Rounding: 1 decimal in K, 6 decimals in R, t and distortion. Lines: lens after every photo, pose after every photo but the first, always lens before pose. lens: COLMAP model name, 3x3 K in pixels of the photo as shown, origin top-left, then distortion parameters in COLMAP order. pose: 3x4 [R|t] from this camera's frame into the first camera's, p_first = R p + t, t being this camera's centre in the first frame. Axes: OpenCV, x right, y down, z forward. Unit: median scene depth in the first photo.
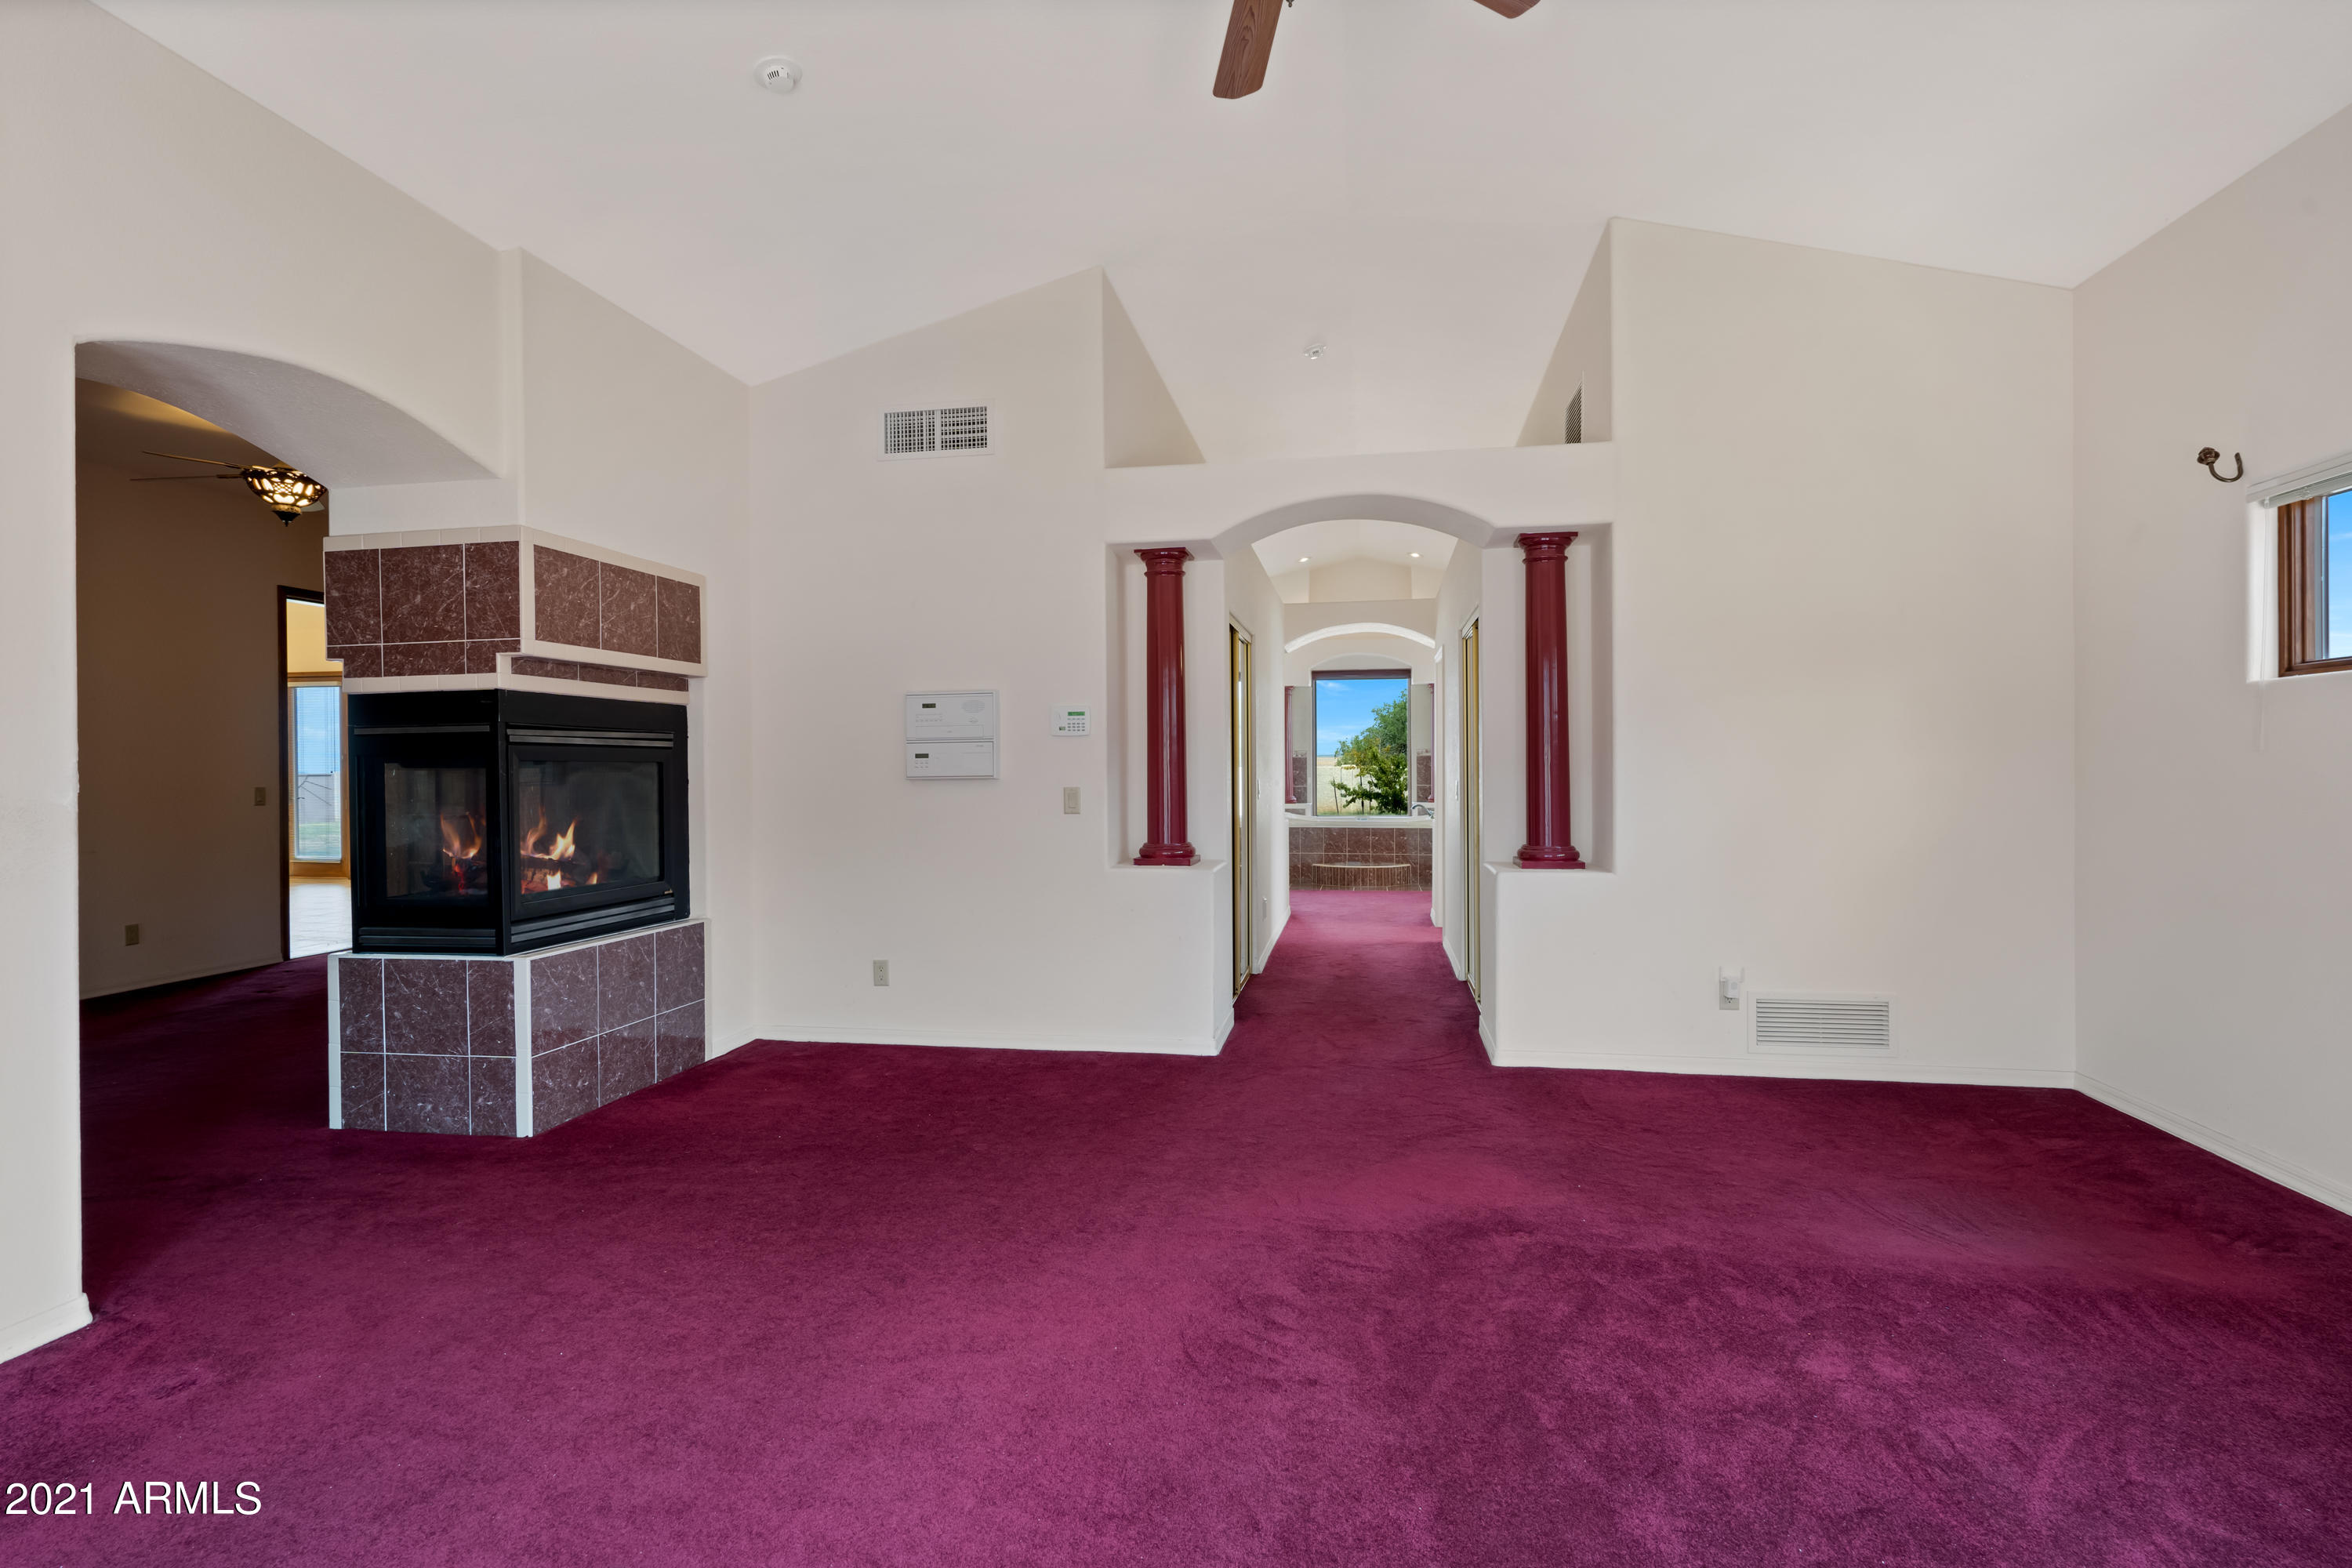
lens RADIAL K [[1099.4, 0, 1171.3], [0, 1099.4, 761.7], [0, 0, 1]] dist [0.001333, 0.000039]
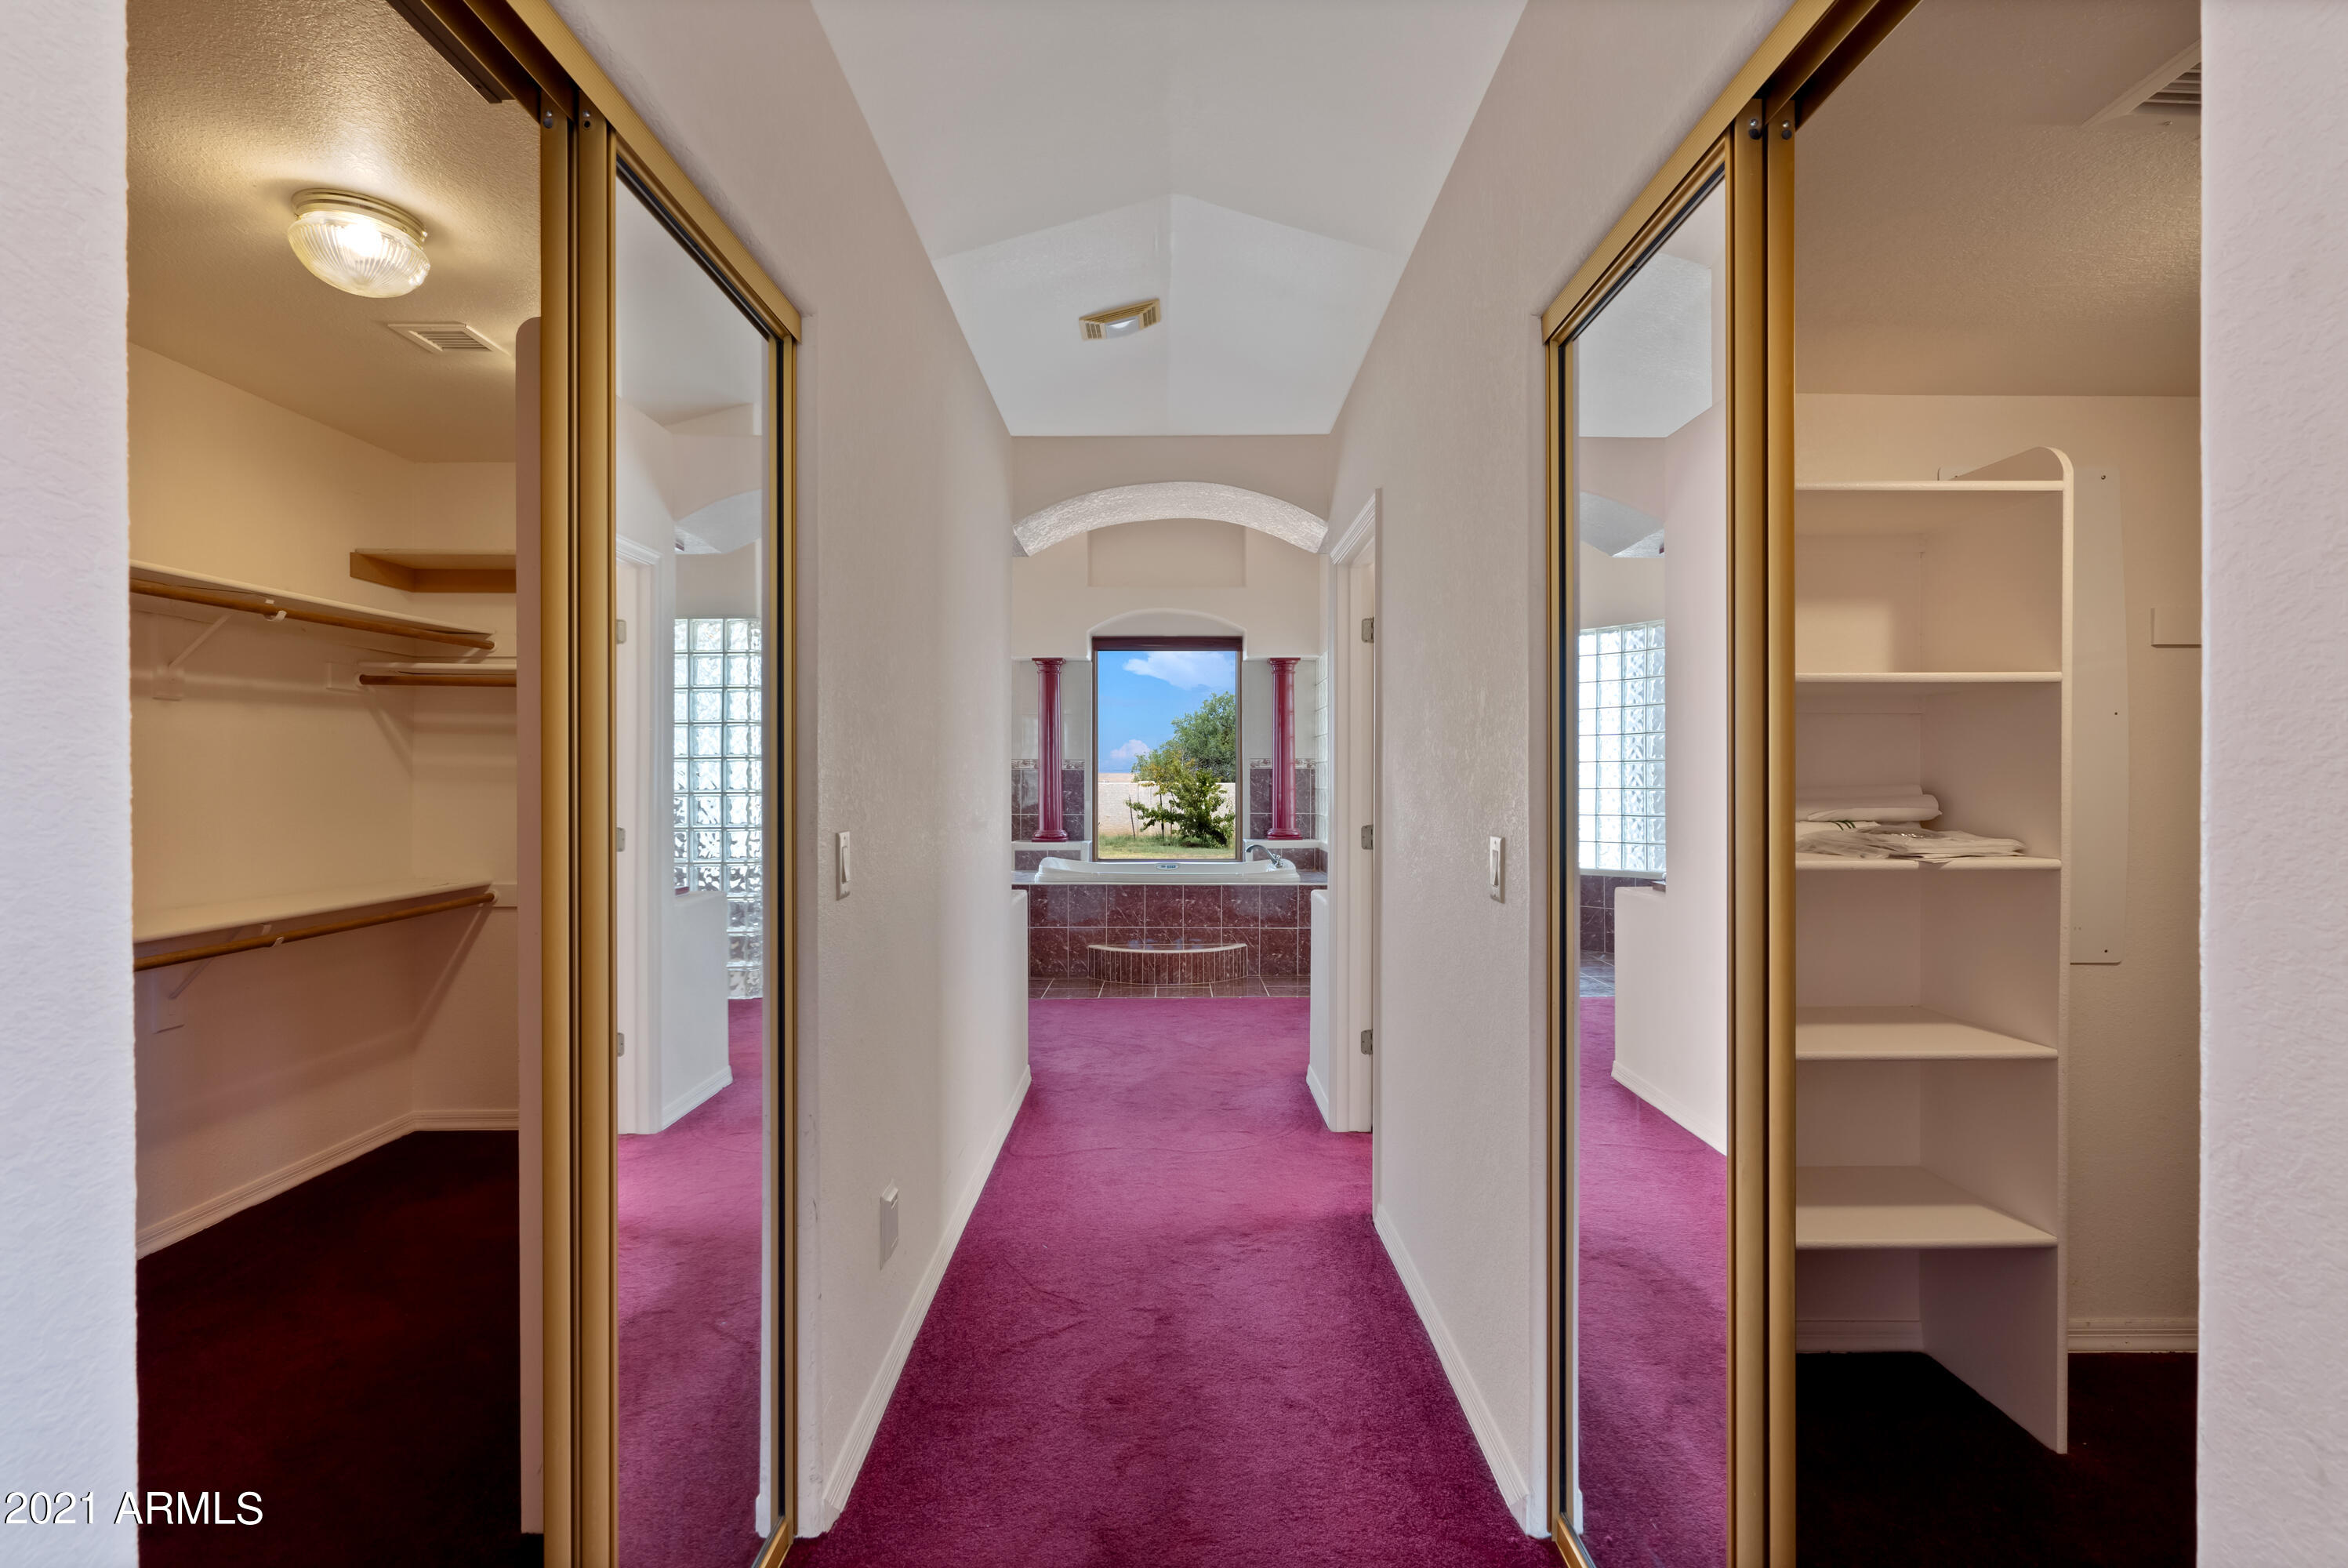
lens RADIAL K [[1234.9, 0, 1174.0], [0, 1234.9, 784.0], [0, 0, 1]] dist [-0.000323, -0.000360]
pose [[0.983484, 0.004934, 0.180930, 0.046600], [-0.005948, 0.999970, 0.005057, 0.000271], [-0.180899, -0.006050, 0.983483, 0.292583]]
